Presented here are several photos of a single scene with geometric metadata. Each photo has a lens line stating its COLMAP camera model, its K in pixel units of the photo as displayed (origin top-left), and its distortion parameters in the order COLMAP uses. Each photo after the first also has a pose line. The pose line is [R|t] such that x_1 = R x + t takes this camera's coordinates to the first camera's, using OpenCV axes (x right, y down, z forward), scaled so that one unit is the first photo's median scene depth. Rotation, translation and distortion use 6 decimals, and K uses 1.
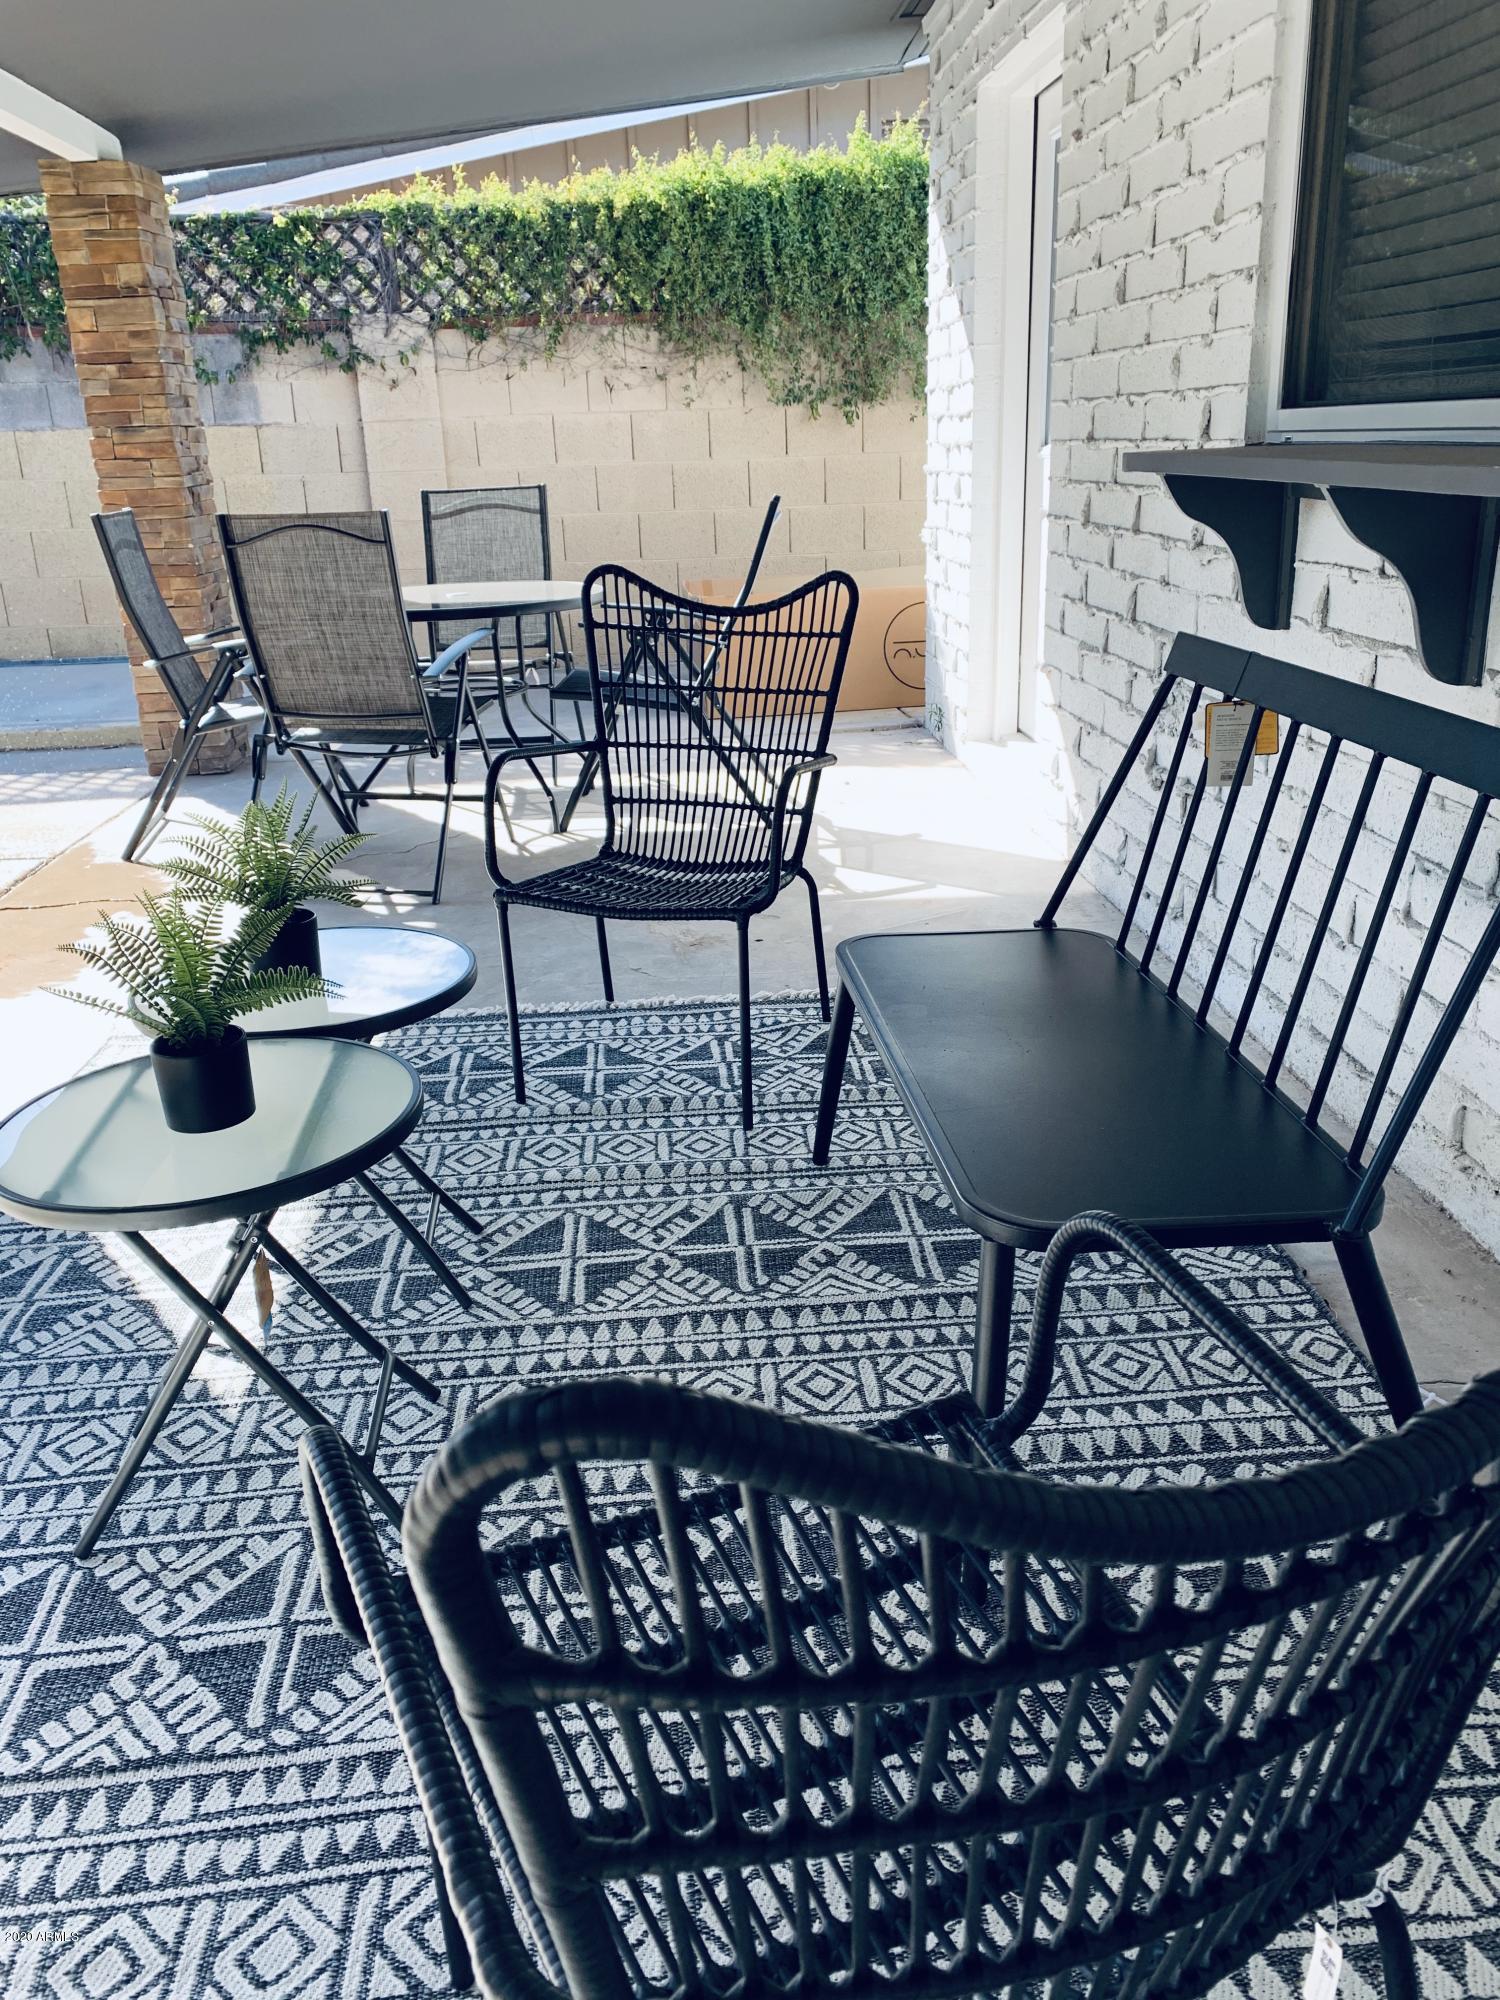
lens RADIAL K [[1501.5, 0, 751.8], [0, 1501.5, 976.1], [0, 0, 1]] dist [0.112451, -0.211051]
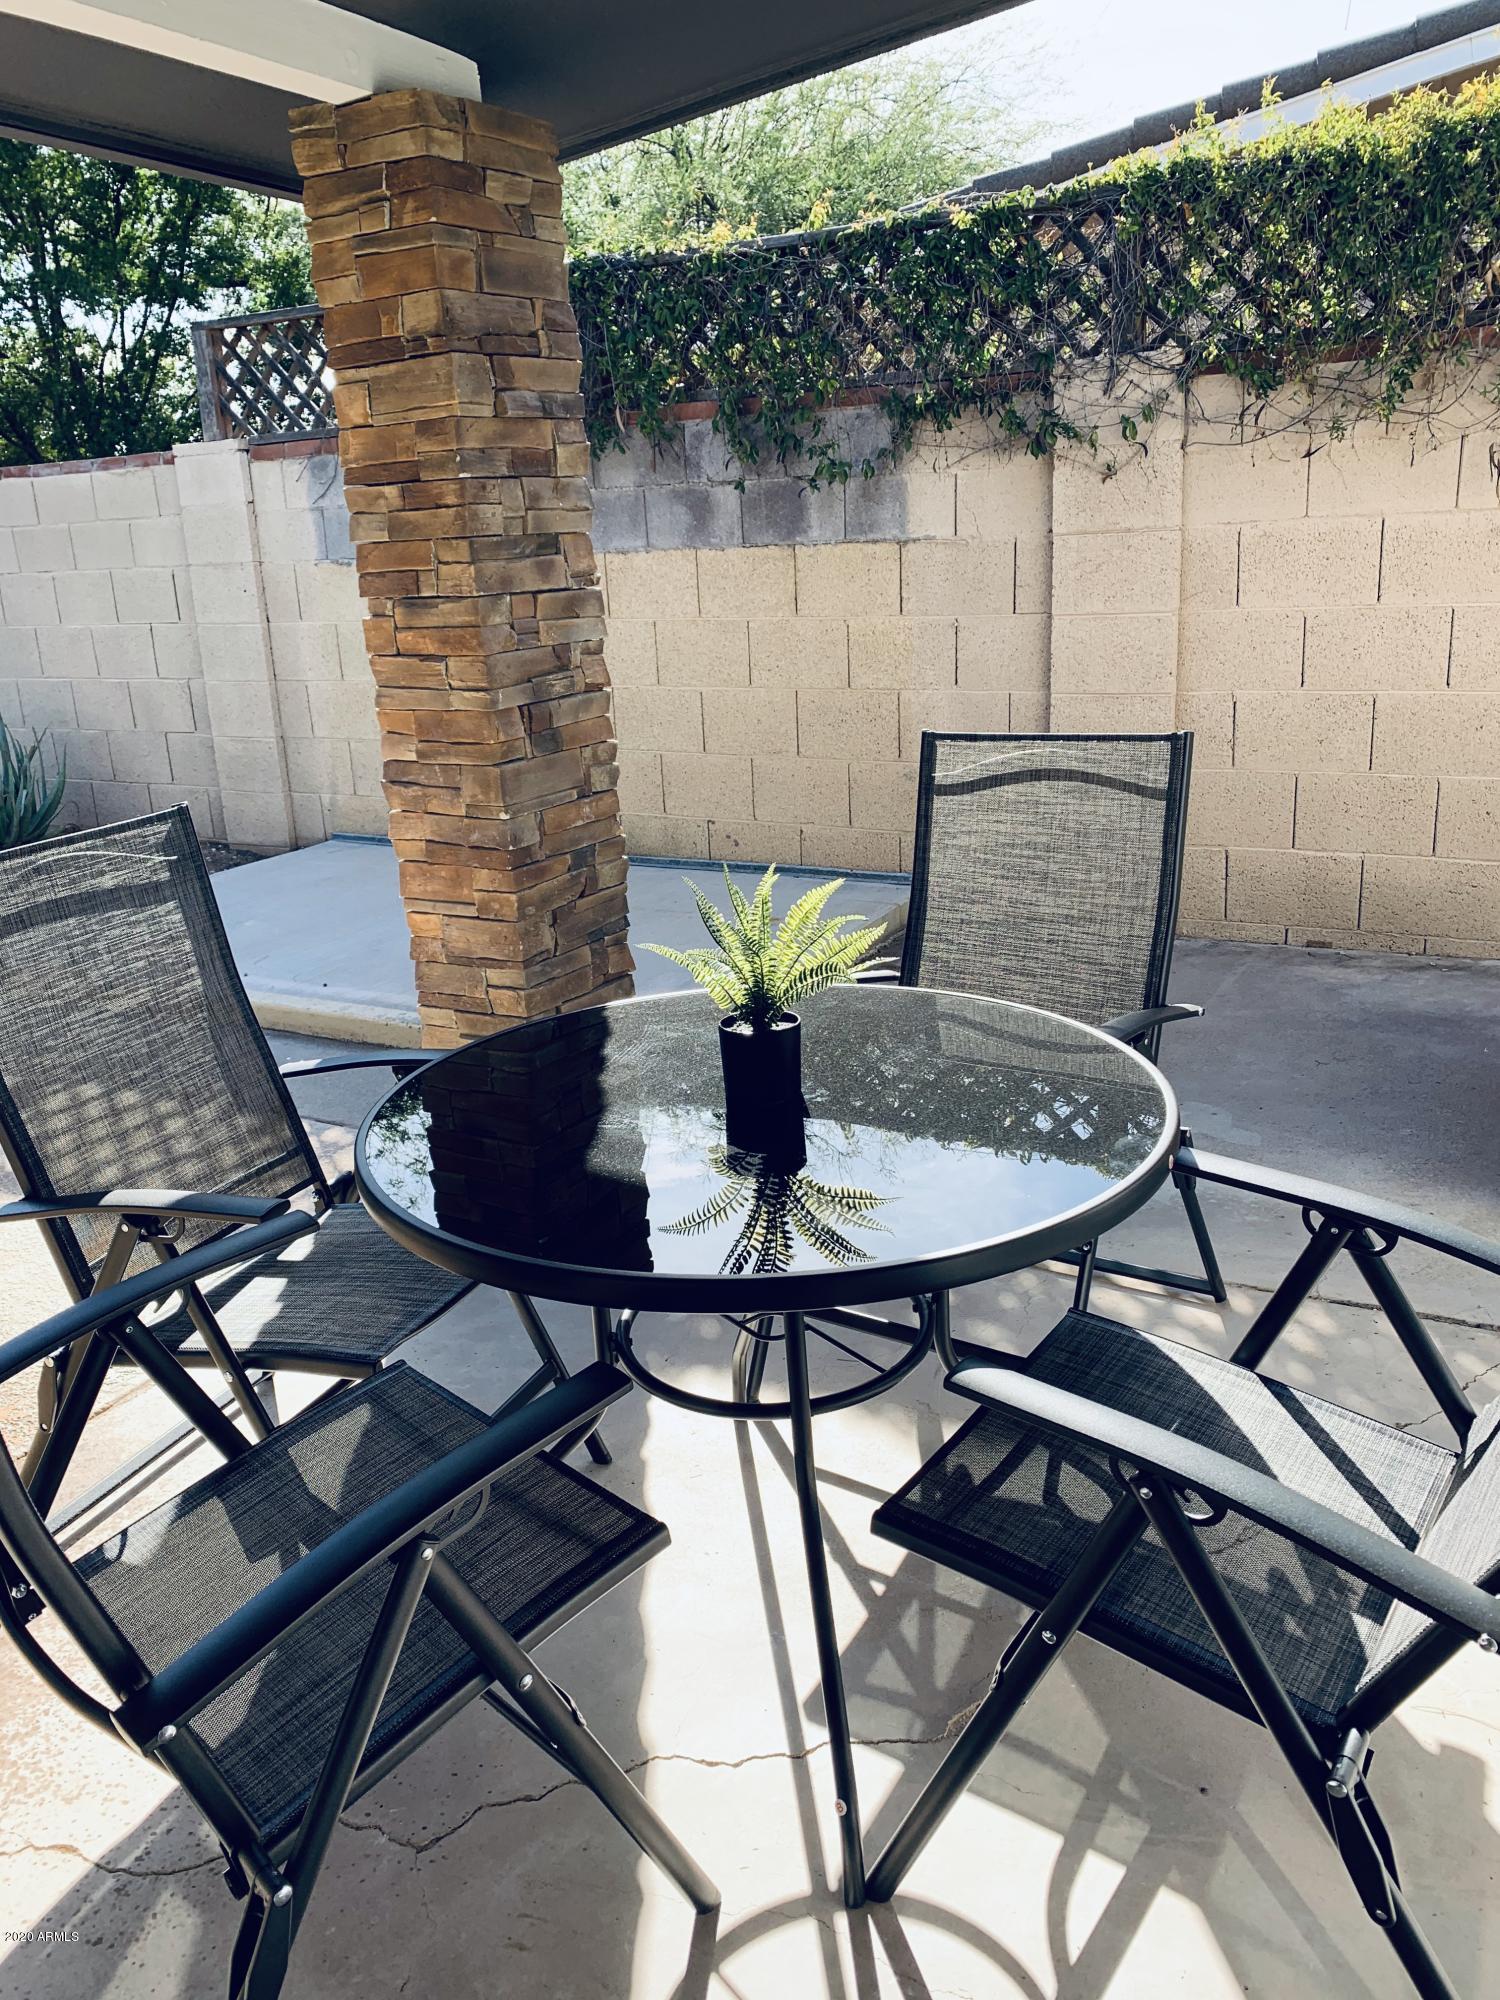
lens RADIAL K [[1524.6, 0, 750.0], [0, 1524.6, 1000.0], [0, 0, 1]] dist [-0.120268, 0.099916]
pose [[0.819610, 0.151731, -0.552465, -0.002023], [-0.159282, 0.986624, 0.034667, -0.189759], [0.550335, 0.059584, 0.832815, 0.465743]]
